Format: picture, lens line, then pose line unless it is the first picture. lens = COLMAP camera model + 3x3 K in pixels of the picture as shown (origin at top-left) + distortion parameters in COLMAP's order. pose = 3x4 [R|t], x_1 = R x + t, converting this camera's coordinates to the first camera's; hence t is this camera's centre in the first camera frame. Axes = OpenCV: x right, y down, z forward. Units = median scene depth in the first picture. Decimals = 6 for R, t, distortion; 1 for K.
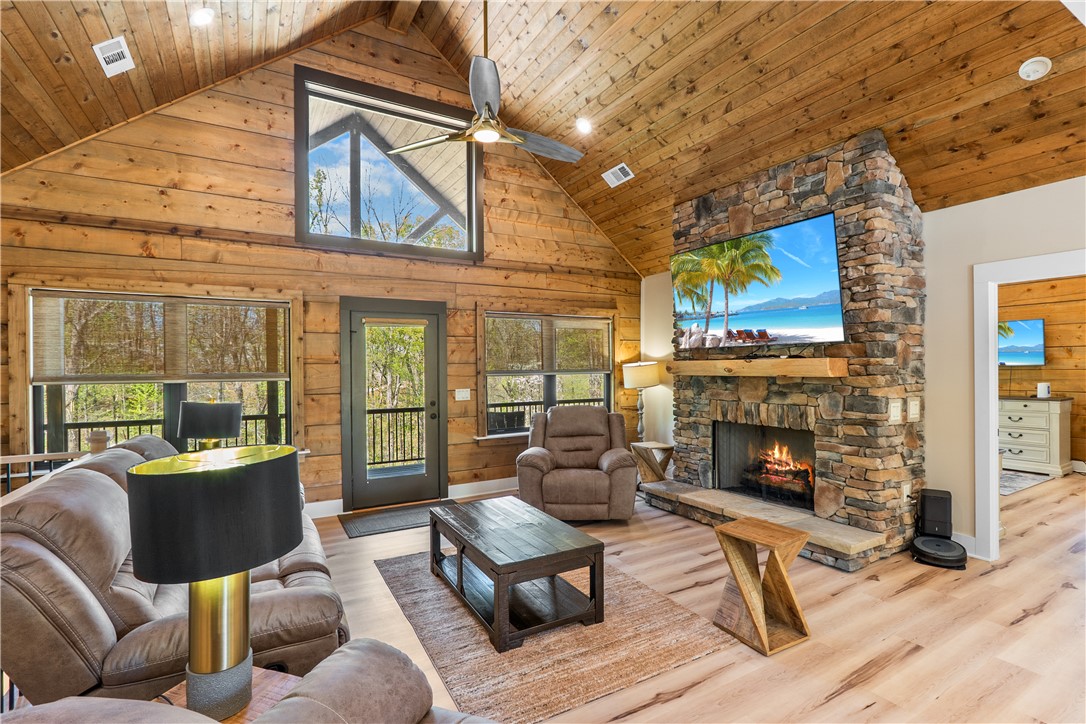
lens RADIAL K [[498.7, 0, 538.7], [0, 498.7, 364.0], [0, 0, 1]] dist [-0.003358, -0.000269]
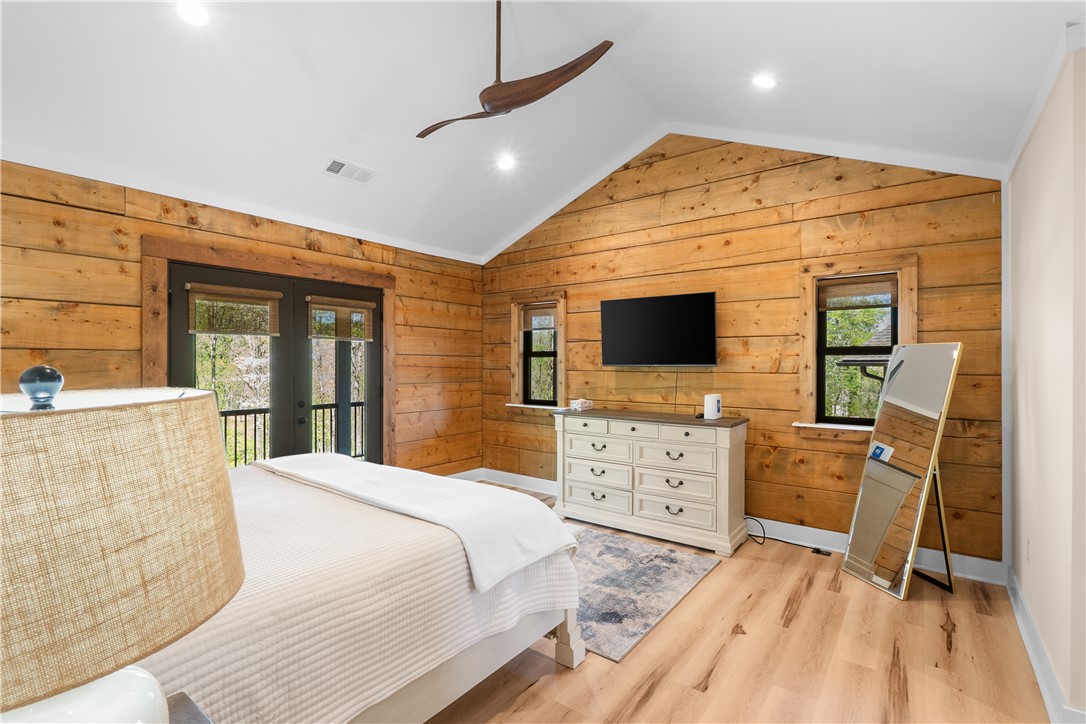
lens RADIAL K [[498.7, 0, 538.7], [0, 498.7, 364.0], [0, 0, 1]] dist [-0.003358, -0.000269]
pose [[0.922634, 0.011058, 0.385518, 0.581328], [-0.011171, 0.999936, -0.001948, 0.004142], [-0.385515, -0.002509, 0.922698, 0.515893]]
